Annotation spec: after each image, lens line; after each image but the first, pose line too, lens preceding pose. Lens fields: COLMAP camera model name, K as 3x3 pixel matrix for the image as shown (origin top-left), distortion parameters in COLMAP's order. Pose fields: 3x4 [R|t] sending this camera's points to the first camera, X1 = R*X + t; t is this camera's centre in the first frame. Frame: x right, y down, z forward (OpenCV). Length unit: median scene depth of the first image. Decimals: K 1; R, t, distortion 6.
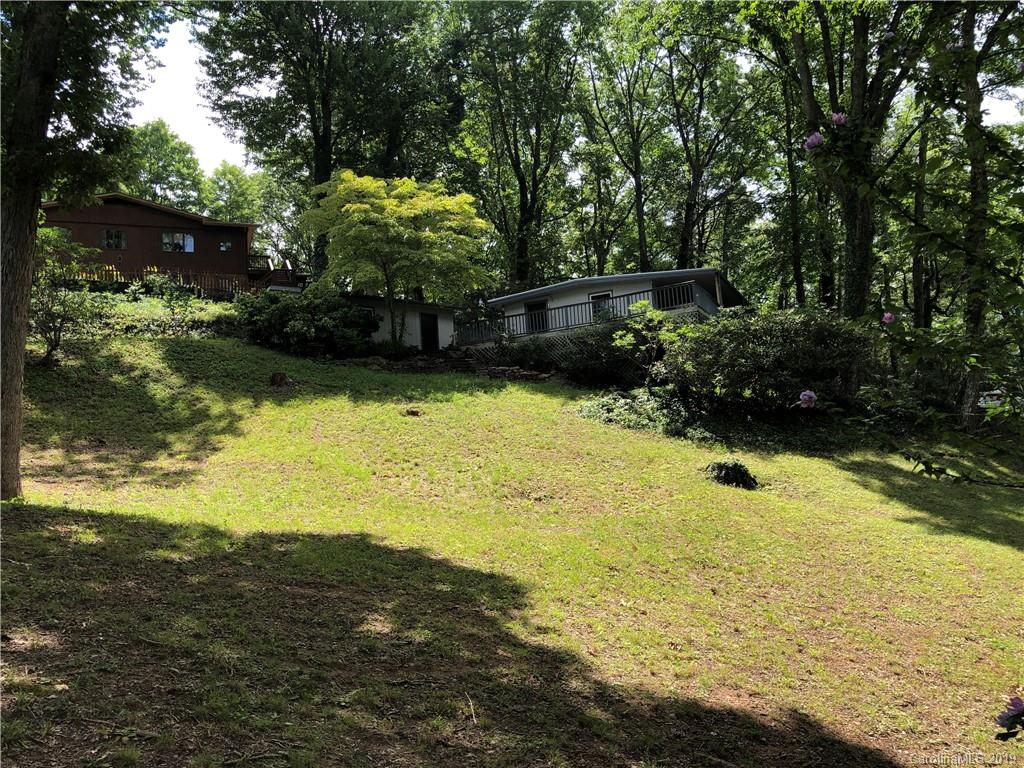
lens RADIAL K [[896.4, 0, 512.0], [0, 896.4, 384.0], [0, 0, 1]] dist [-0.003043, -0.002720]
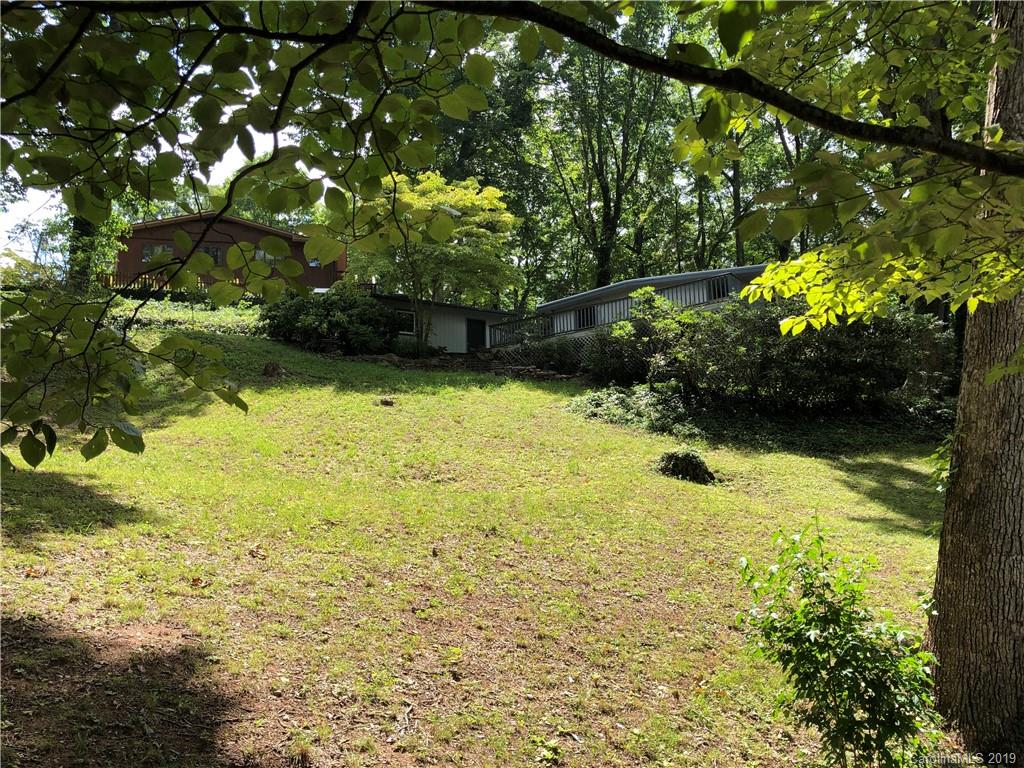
lens RADIAL K [[896.4, 0, 512.0], [0, 896.4, 384.0], [0, 0, 1]] dist [-0.003043, -0.002720]
pose [[0.979280, 0.014011, -0.202028, 0.198811], [-0.024190, 0.998554, -0.048006, 0.051846], [0.201063, 0.051899, 0.978203, 0.092937]]
